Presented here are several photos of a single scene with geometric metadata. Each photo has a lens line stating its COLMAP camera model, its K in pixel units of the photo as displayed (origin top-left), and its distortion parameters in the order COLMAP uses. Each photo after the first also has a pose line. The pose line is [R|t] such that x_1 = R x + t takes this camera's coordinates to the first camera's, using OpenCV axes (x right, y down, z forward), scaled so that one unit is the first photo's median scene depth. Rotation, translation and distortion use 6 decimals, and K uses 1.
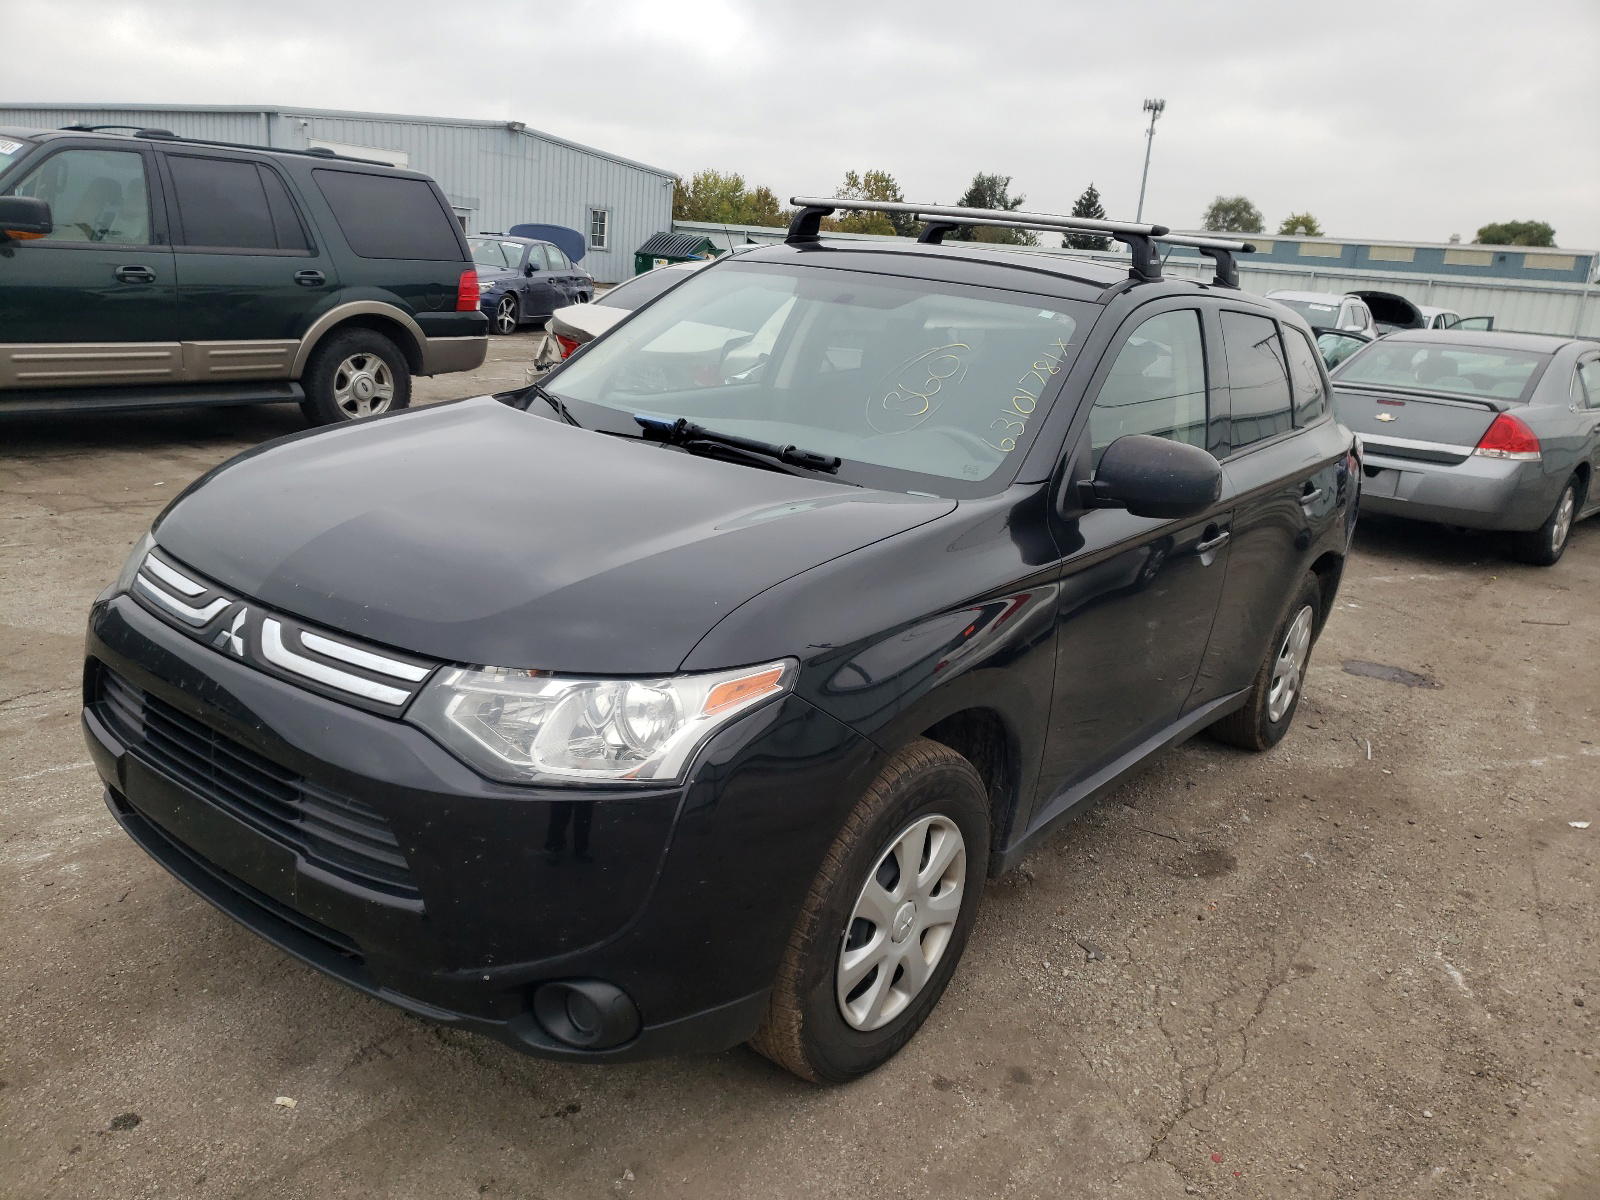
lens RADIAL K [[1224.1, 0, 797.9], [0, 1224.1, 602.3], [0, 0, 1]] dist [-0.000935, -0.001587]
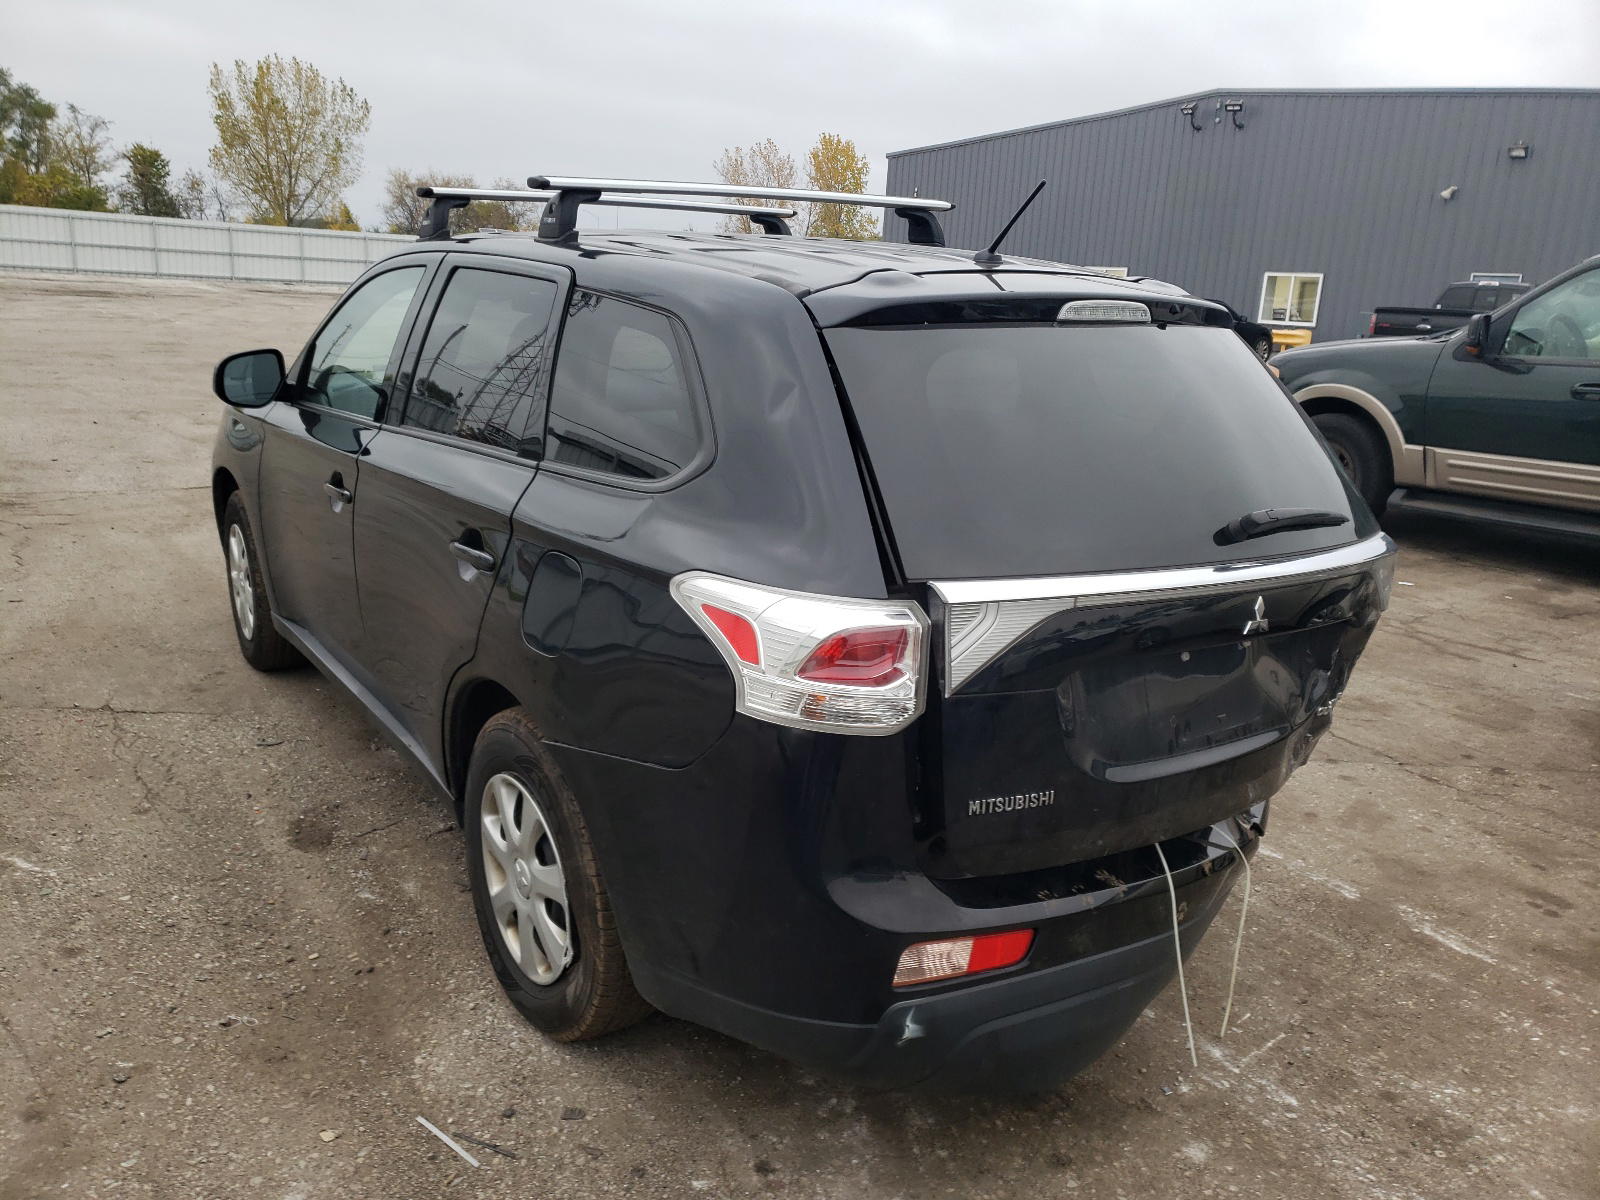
lens RADIAL K [[1299.9, 0, 771.2], [0, 1299.9, 549.8], [0, 0, 1]] dist [0.004276, 0.021776]
pose [[-0.331245, 0.091772, -0.939071, 1.332394], [-0.325940, 0.922861, 0.205158, -0.364325], [0.885461, 0.374038, -0.275781, 1.755797]]
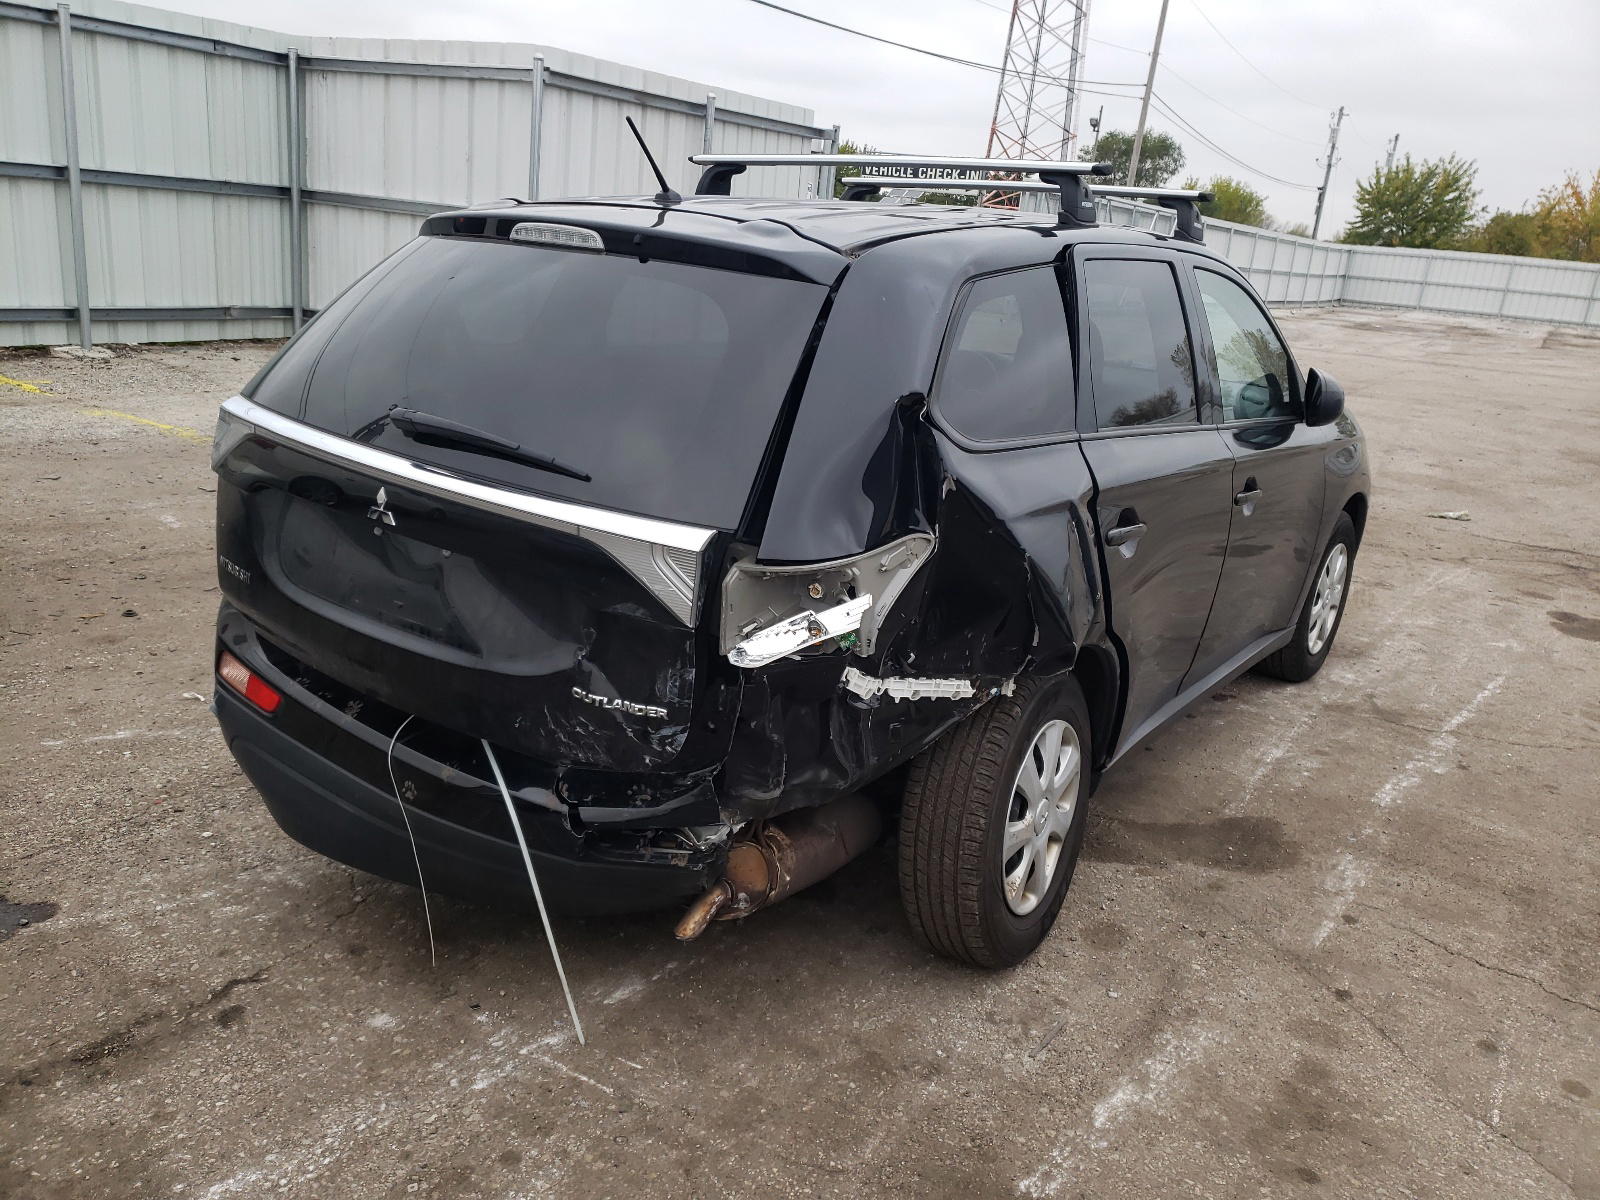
lens RADIAL K [[1292.9, 0, 766.6], [0, 1292.9, 561.1], [0, 0, 1]] dist [0.020889, -0.000455]
pose [[-0.982135, -0.184284, -0.038071, 0.409155], [-0.177648, 0.841296, 0.510552, -0.657753], [-0.062057, 0.508194, -0.859004, 2.433259]]
